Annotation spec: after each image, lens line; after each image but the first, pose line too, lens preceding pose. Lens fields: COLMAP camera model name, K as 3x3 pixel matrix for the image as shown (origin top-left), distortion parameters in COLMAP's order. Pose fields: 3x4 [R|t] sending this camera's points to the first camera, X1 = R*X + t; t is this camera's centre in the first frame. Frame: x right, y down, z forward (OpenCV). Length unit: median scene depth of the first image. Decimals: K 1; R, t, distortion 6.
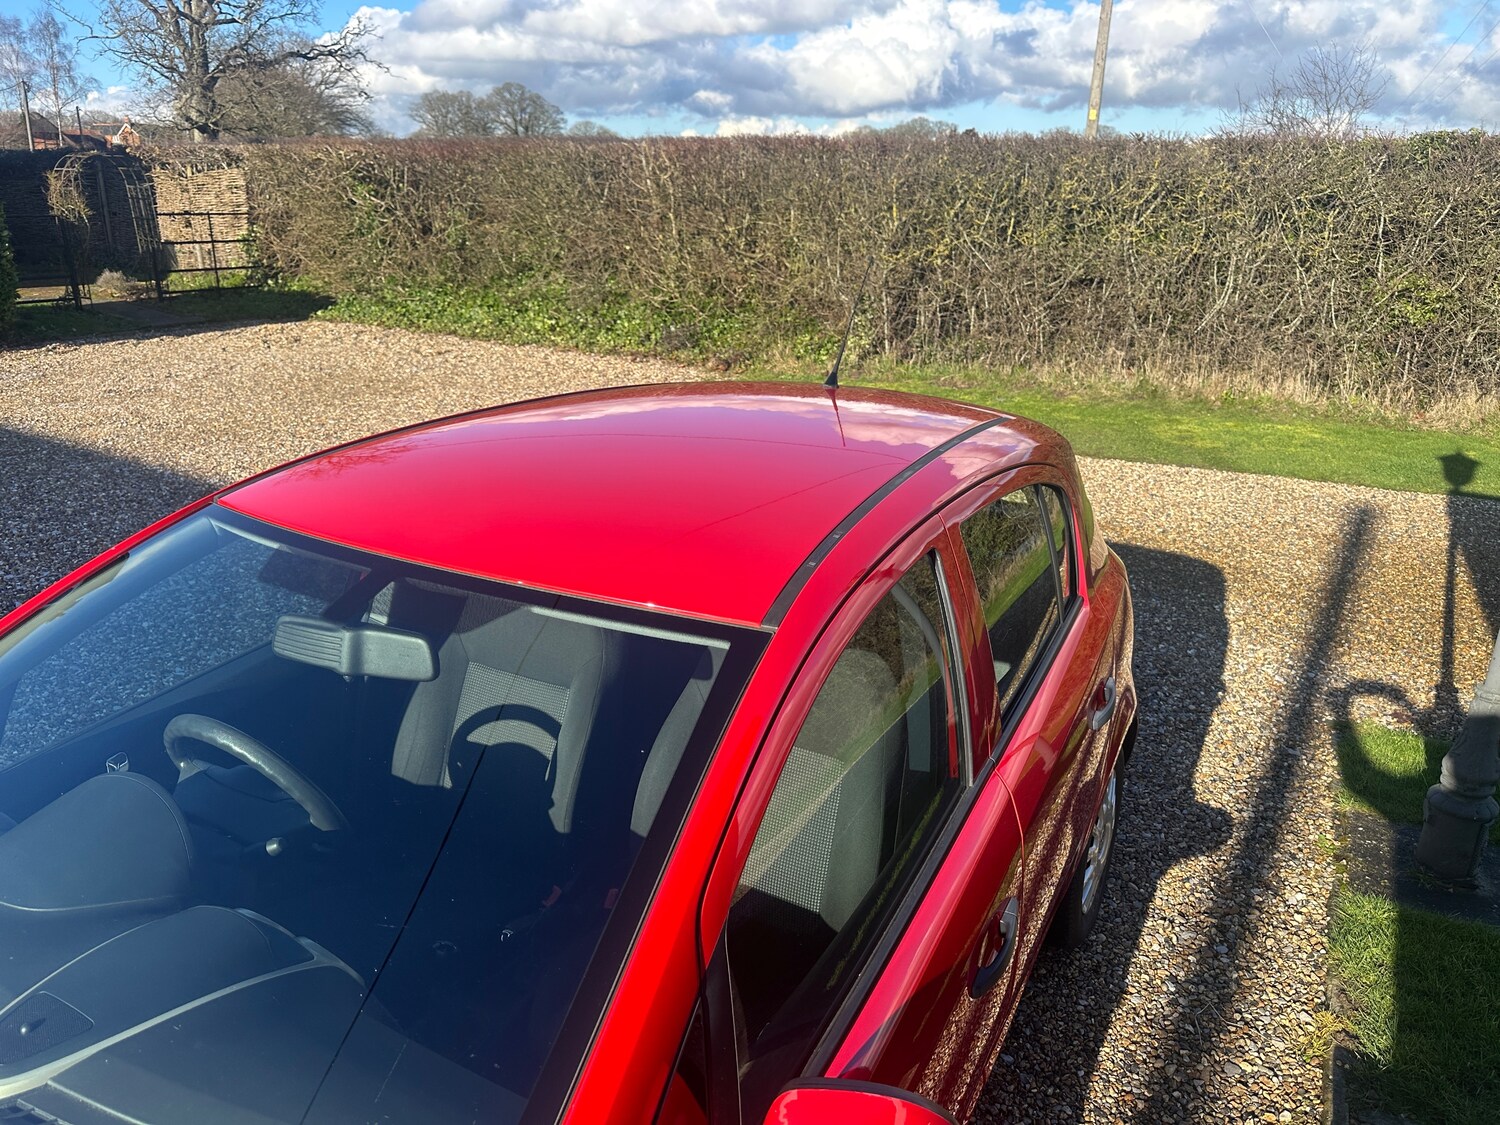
lens RADIAL K [[1067.3, 0, 742.7], [0, 1067.3, 562.8], [0, 0, 1]] dist [-0.018889, 0.006606]
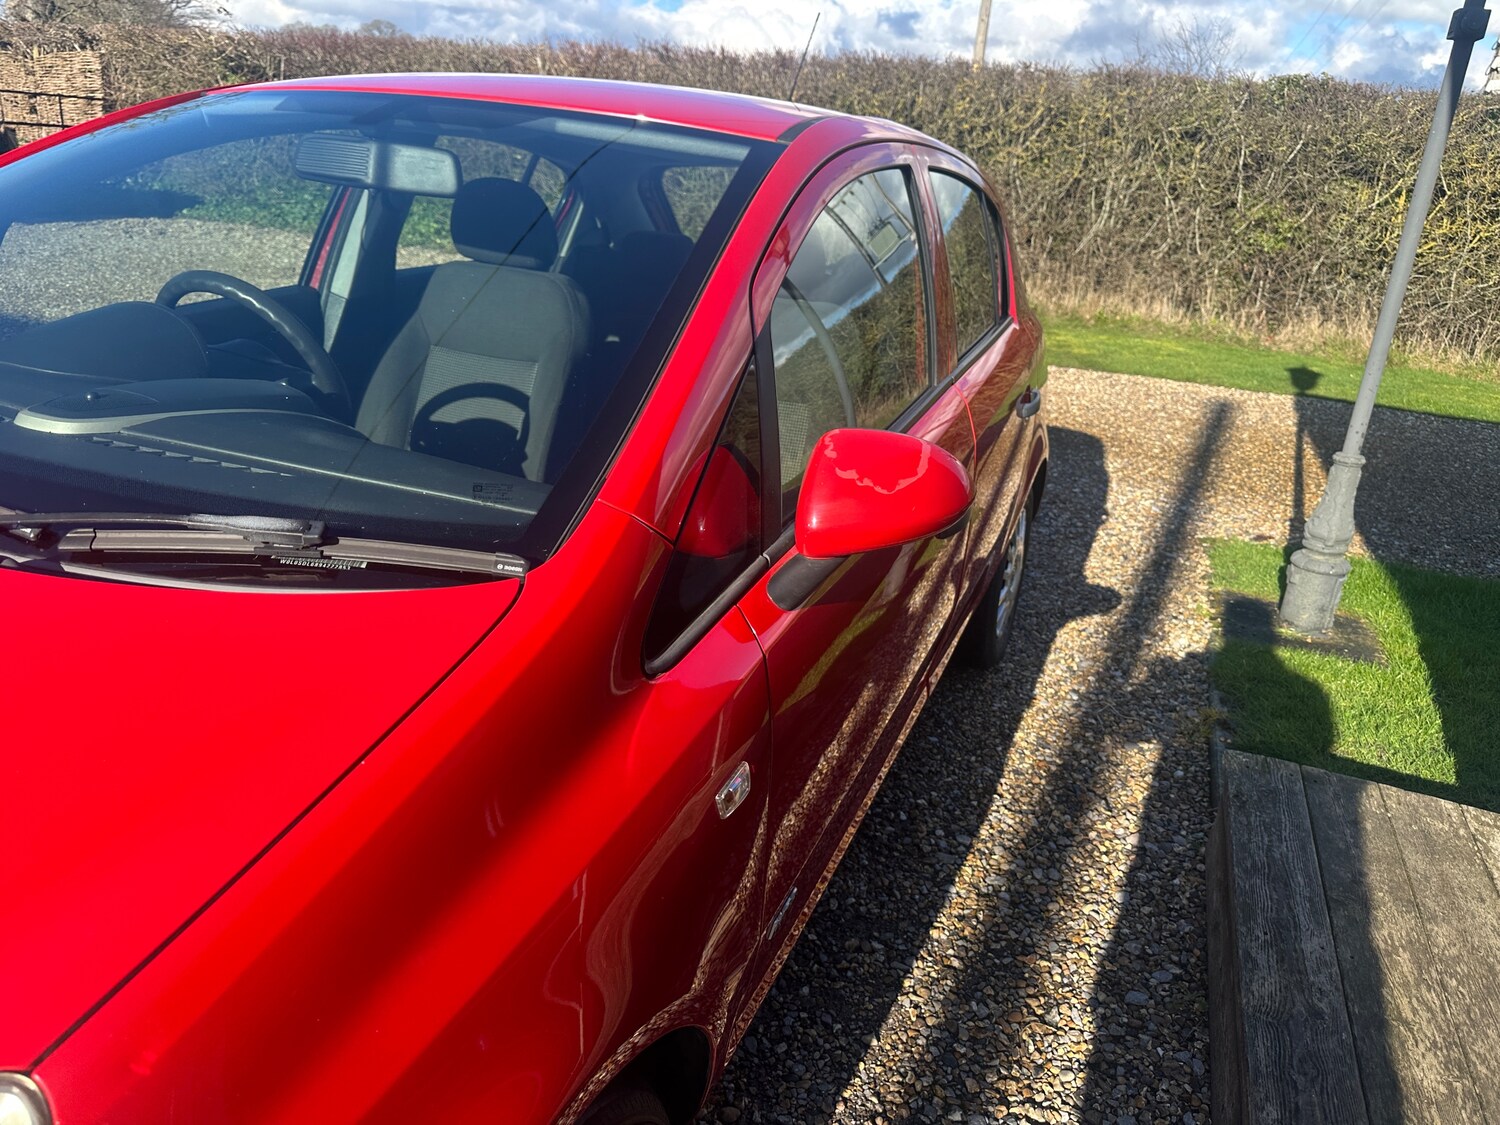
lens RADIAL K [[1076.6, 0, 750.0], [0, 1076.6, 562.5], [0, 0, 1]] dist [-0.003049, -0.008940]
pose [[0.990956, 0.021836, 0.132397, -0.029954], [-0.022662, 0.999732, 0.004740, 0.099044], [-0.132258, -0.007698, 0.991185, -0.021972]]
